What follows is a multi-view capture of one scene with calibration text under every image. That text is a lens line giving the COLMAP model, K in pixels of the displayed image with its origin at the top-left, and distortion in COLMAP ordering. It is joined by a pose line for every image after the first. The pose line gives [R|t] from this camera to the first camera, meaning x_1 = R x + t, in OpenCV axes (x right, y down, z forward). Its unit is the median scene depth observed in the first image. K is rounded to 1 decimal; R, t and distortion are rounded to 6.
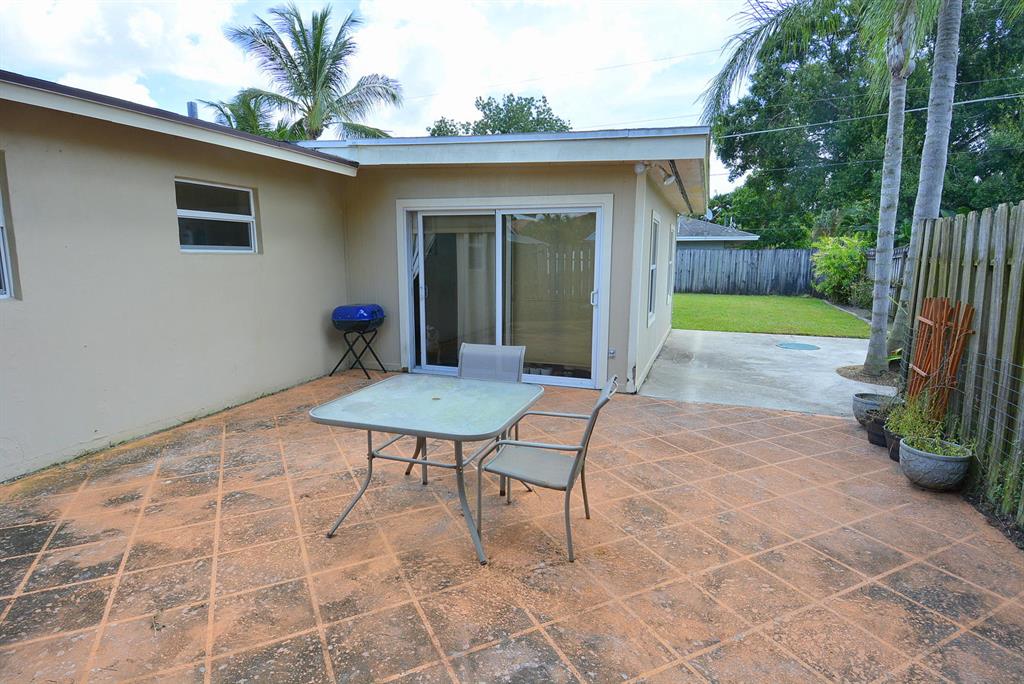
lens RADIAL K [[546.2, 0, 515.7], [0, 546.2, 338.7], [0, 0, 1]] dist [-0.000475, -0.022475]
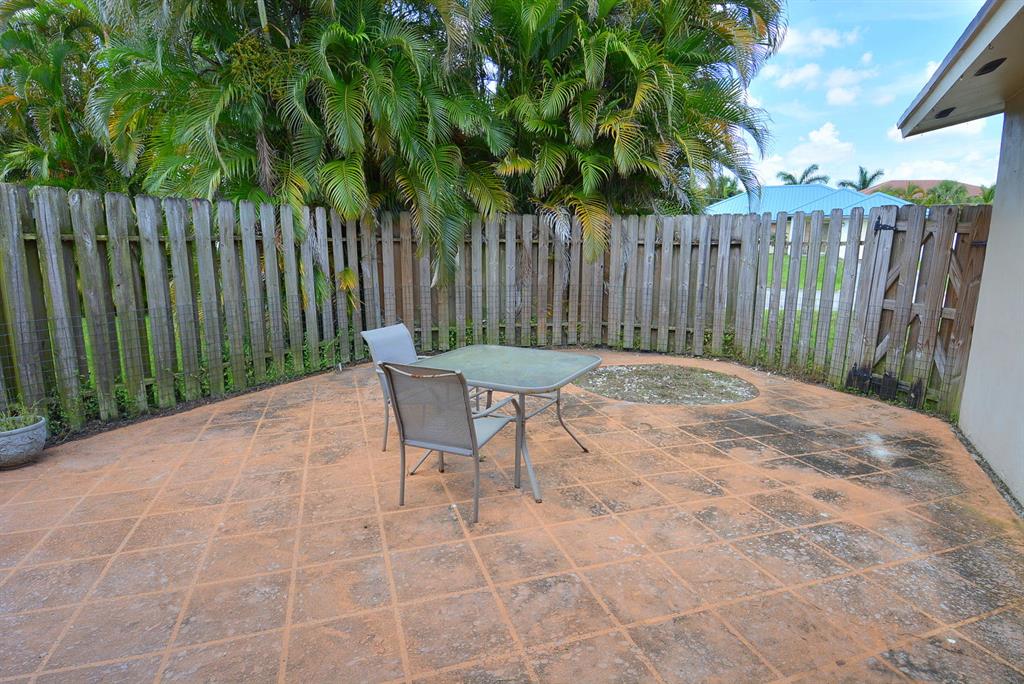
lens RADIAL K [[546.2, 0, 511.9], [0, 546.2, 341.8], [0, 0, 1]] dist [-0.000475, -0.022475]
pose [[-0.988785, -0.039301, 0.144085, -0.358580], [0.009358, 0.946557, 0.322401, -0.330853], [-0.149055, 0.320133, -0.935573, 2.267025]]
